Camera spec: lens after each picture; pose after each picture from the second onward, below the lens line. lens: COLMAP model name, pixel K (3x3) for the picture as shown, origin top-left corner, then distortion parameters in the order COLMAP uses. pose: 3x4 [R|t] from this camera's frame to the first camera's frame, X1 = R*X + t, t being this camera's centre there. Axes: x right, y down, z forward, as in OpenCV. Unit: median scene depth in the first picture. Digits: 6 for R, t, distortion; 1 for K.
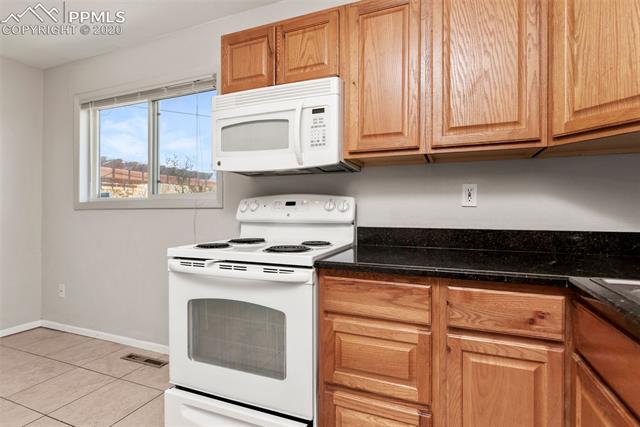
lens RADIAL K [[329.4, 0, 318.3], [0, 329.4, 214.3], [0, 0, 1]] dist [-0.004520, -0.000500]
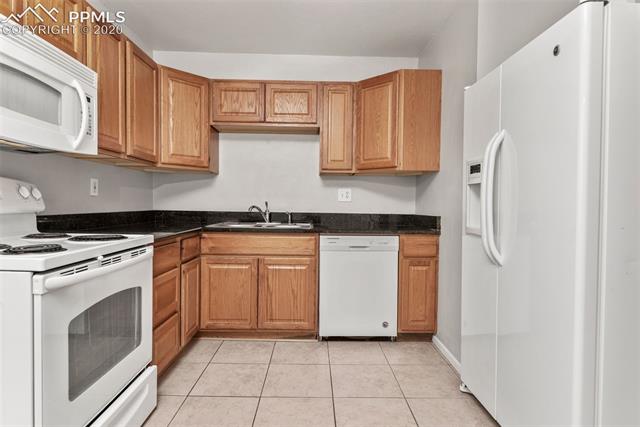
lens RADIAL K [[370.7, 0, 319.5], [0, 370.7, 209.9], [0, 0, 1]] dist [-0.001225, -0.000141]
pose [[-0.398864, -0.015362, 0.916881, -1.499002], [0.006679, 0.999784, 0.019657, 0.004248], [-0.916986, 0.013964, -0.398676, 0.918305]]
